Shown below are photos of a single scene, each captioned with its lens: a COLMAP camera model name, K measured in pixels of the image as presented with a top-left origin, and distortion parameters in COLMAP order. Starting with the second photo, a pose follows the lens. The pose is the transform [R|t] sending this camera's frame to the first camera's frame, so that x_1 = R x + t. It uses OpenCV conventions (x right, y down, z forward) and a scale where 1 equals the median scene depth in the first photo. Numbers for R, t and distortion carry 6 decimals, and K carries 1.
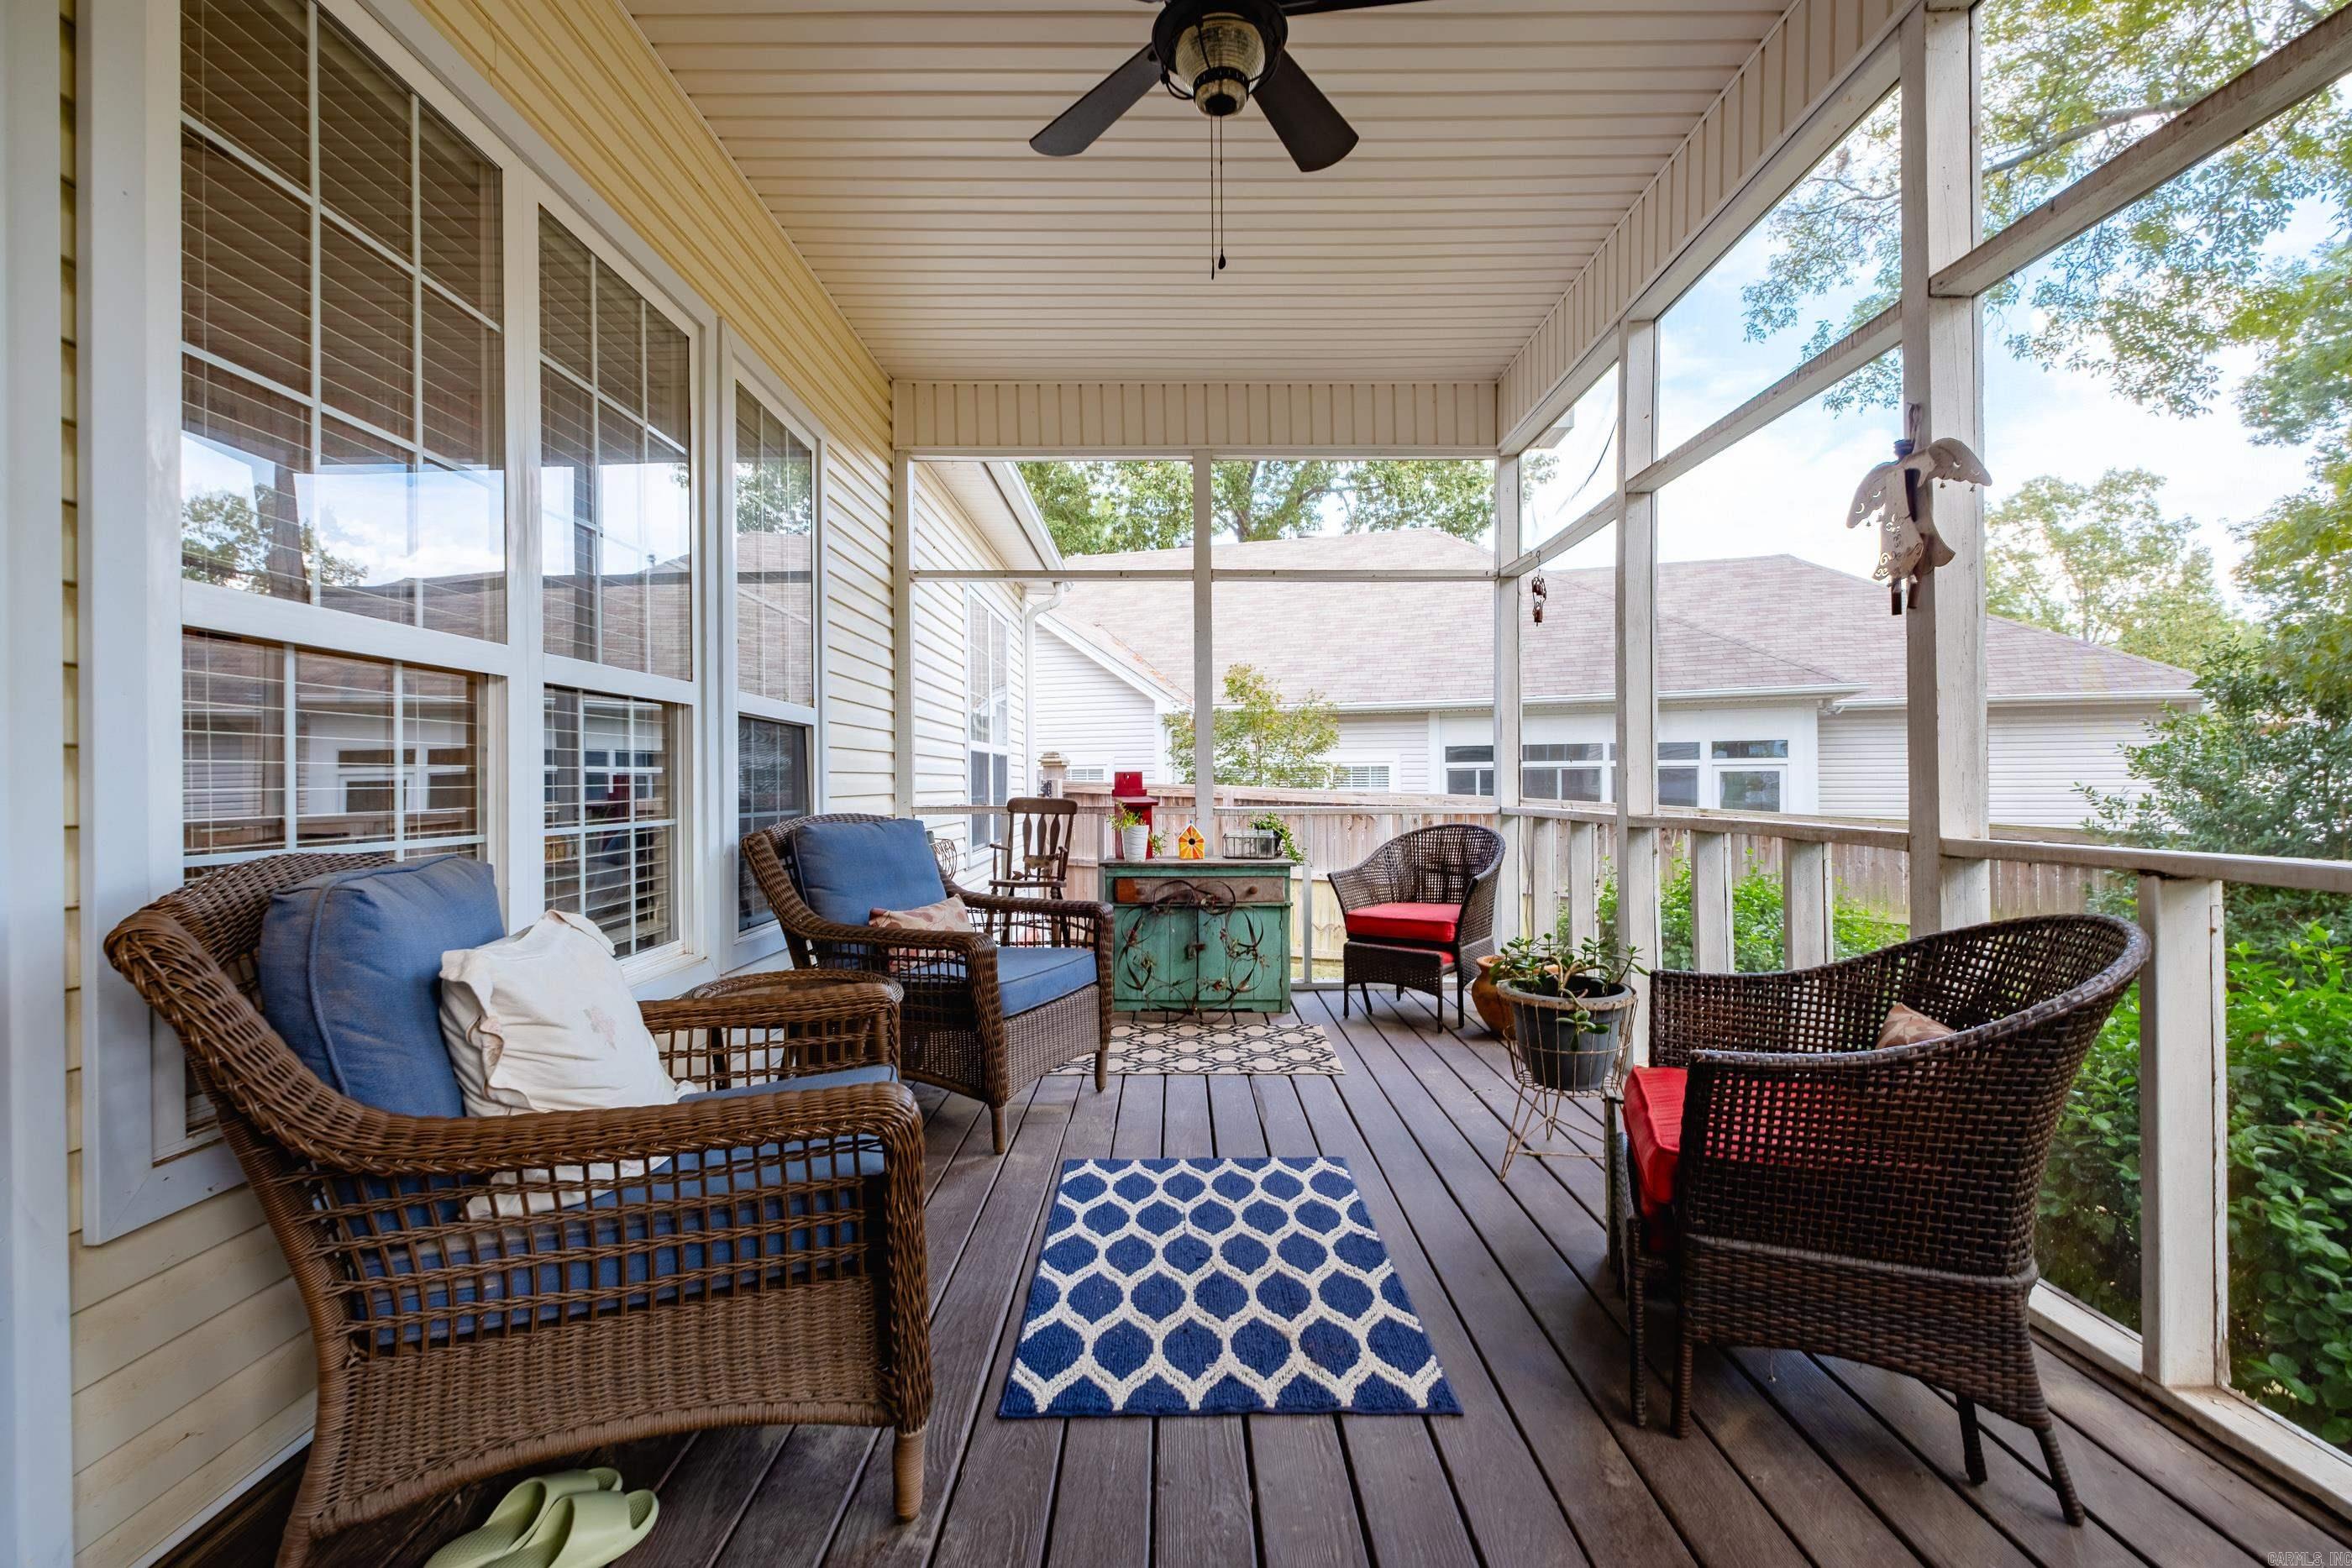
lens RADIAL K [[1015.0, 0, 1208.8], [0, 1015.0, 779.6], [0, 0, 1]] dist [0.002124, -0.001324]
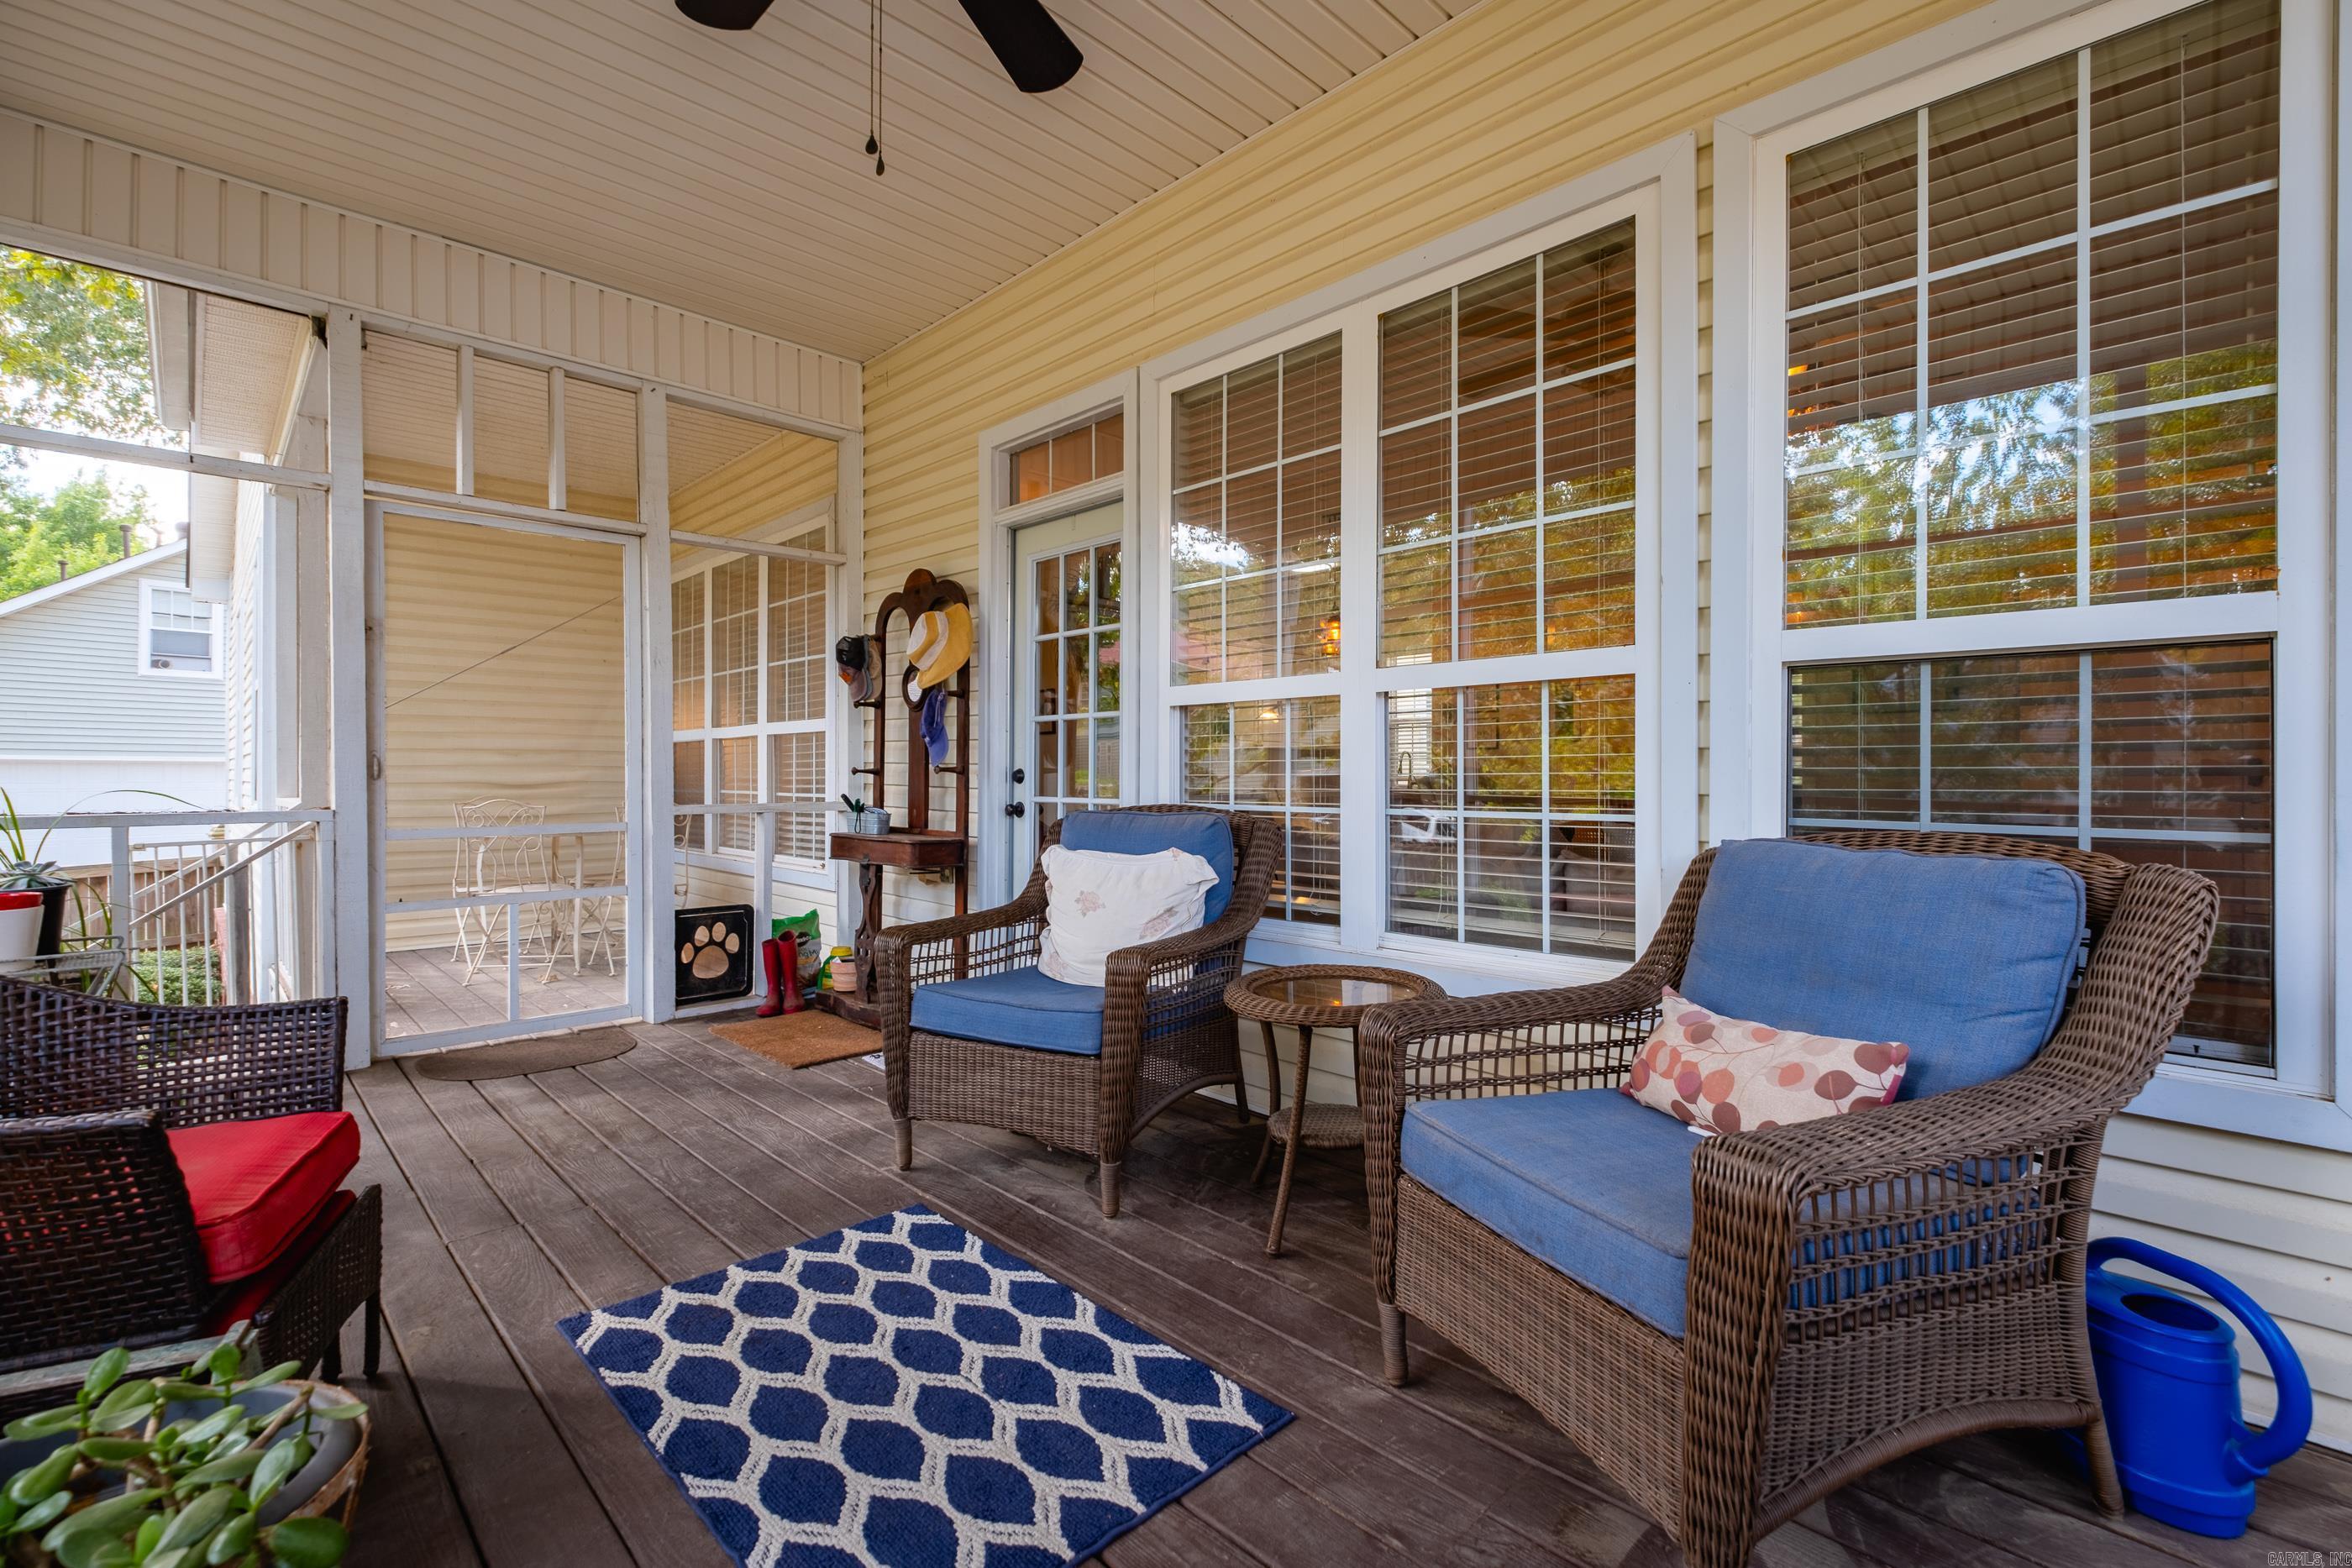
lens RADIAL K [[1015.0, 0, 1180.1], [0, 1015.0, 780.0], [0, 0, 1]] dist [0.002124, -0.001324]
pose [[-0.731520, 0.008278, -0.681770, 0.384173], [0.006569, 0.999965, 0.005093, 0.003344], [0.681788, -0.000753, -0.731549, 1.738748]]
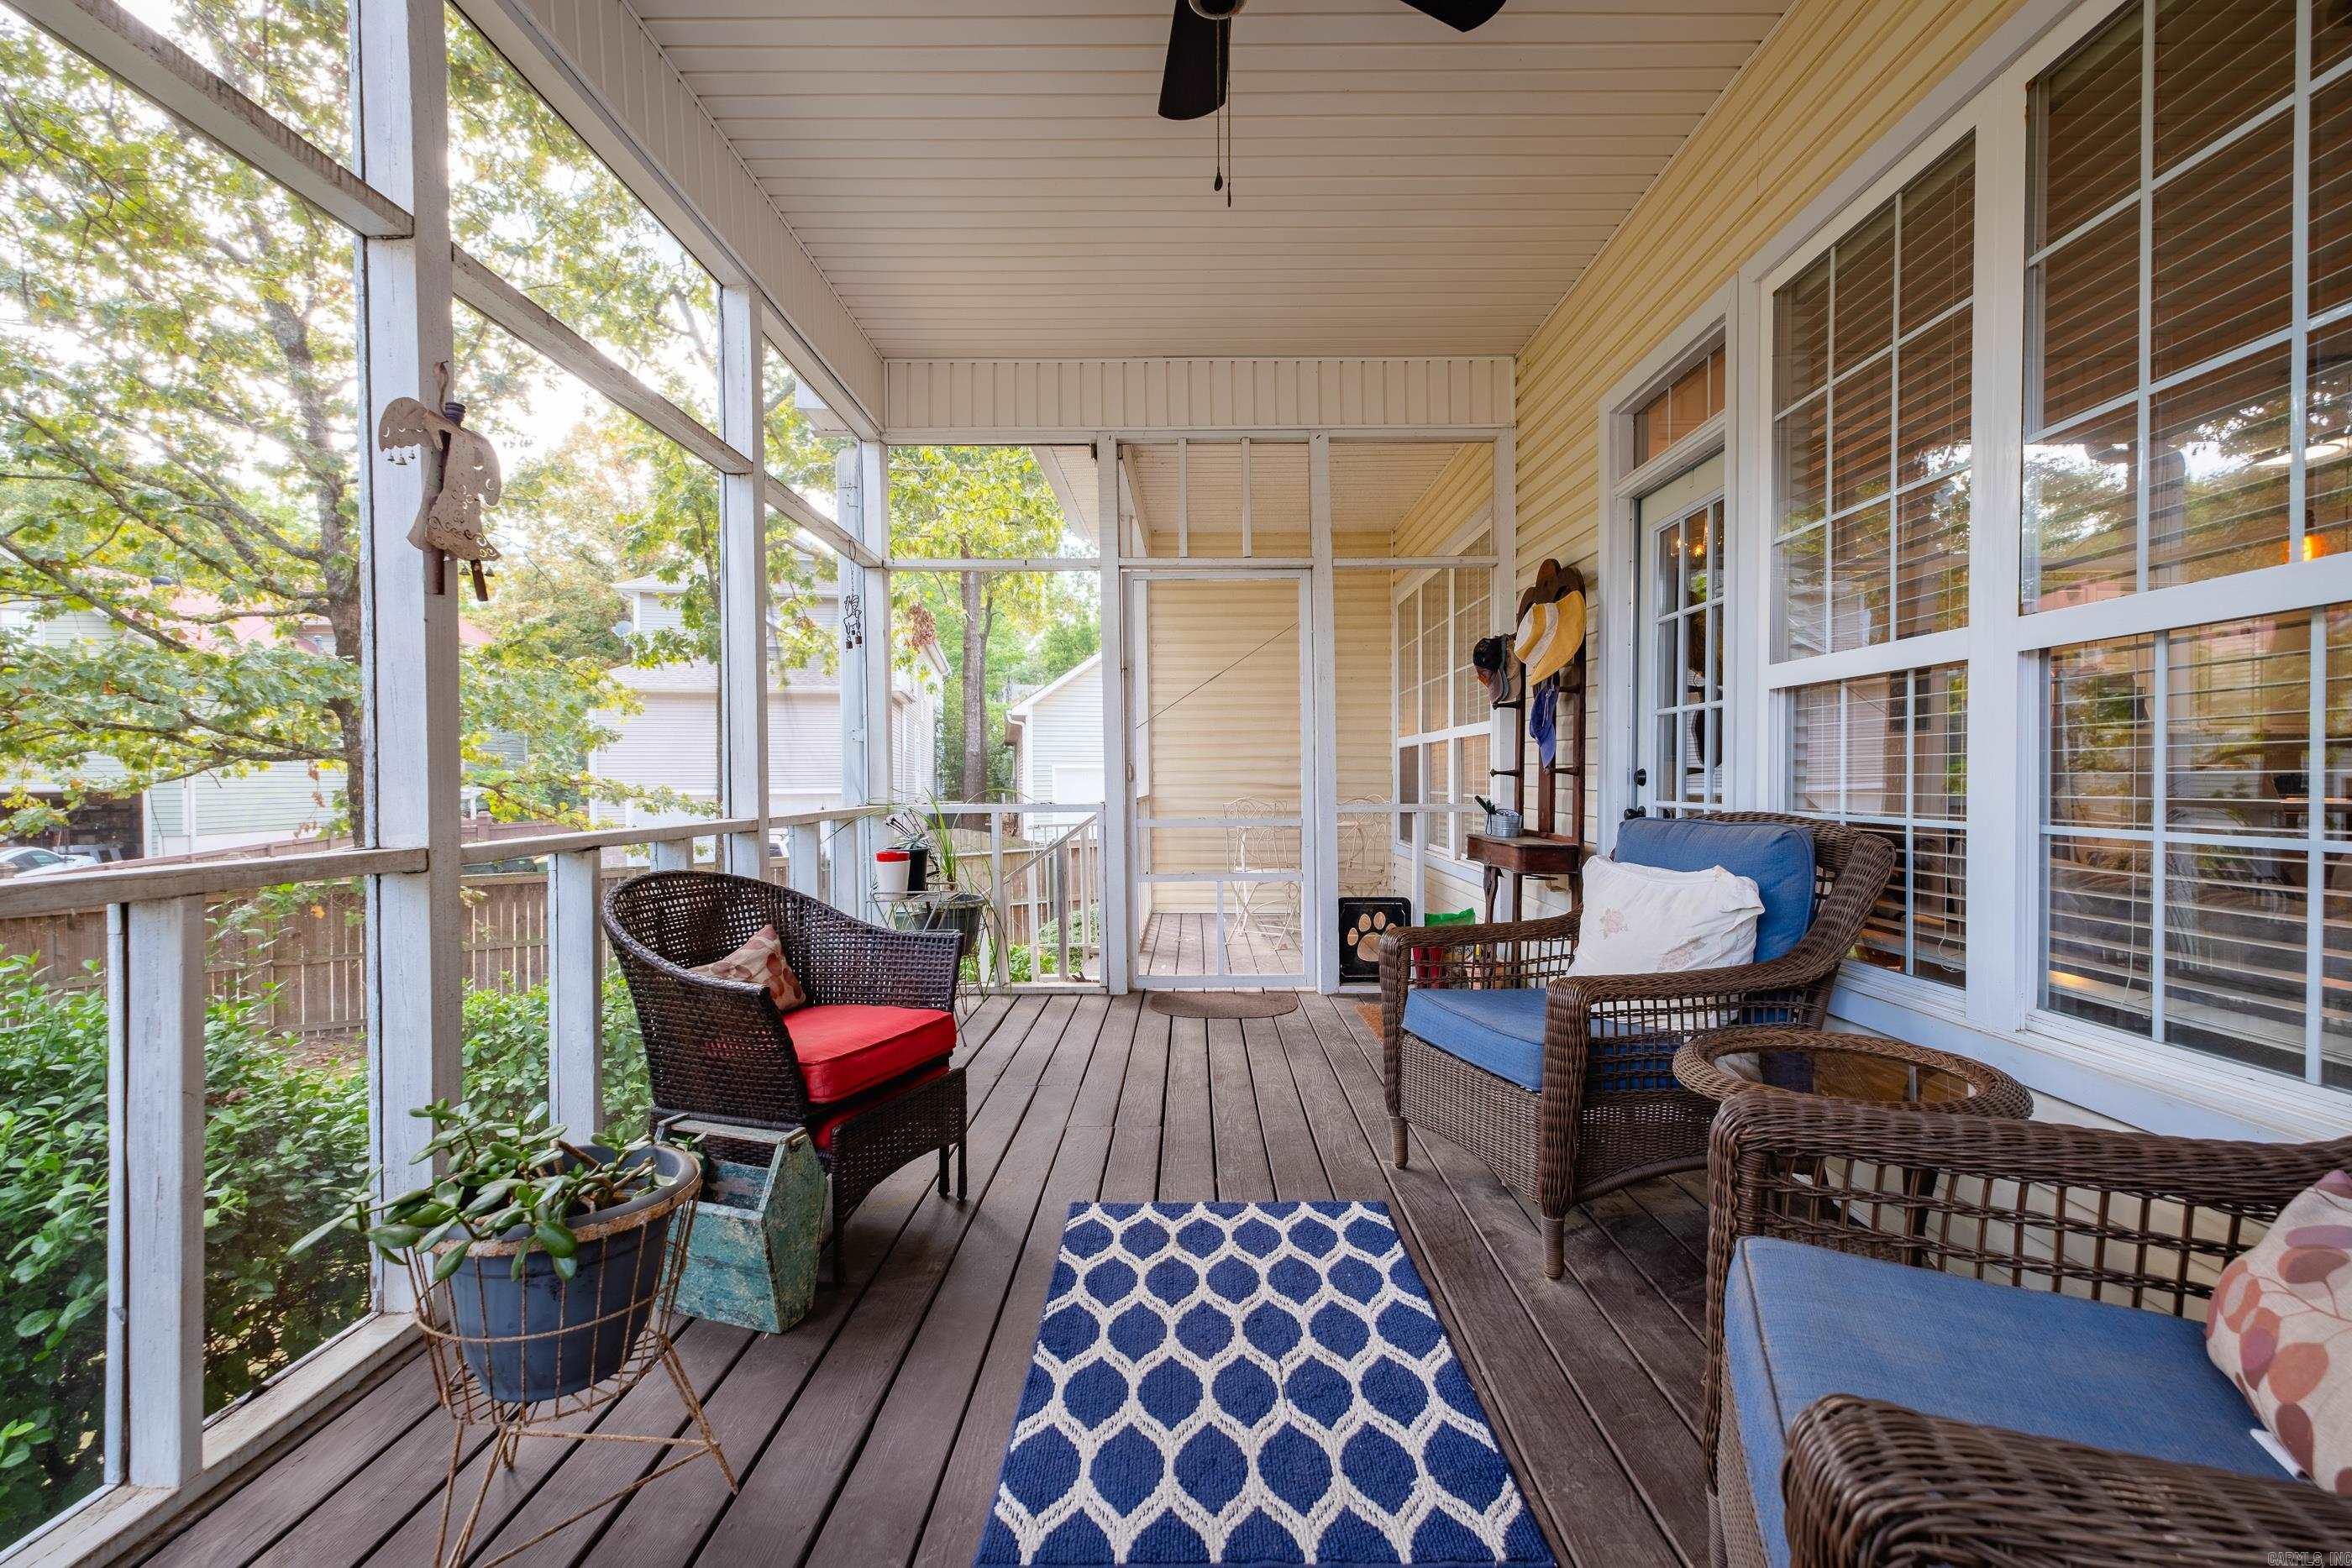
lens RADIAL K [[1015.0, 0, 1206.1], [0, 1015.0, 804.9], [0, 0, 1]] dist [0.002124, -0.001324]
pose [[-0.999821, 0.008446, 0.016948, 0.016475], [0.008825, 0.999709, 0.022430, 0.005657], [-0.016753, 0.022575, -0.999605, 1.844617]]
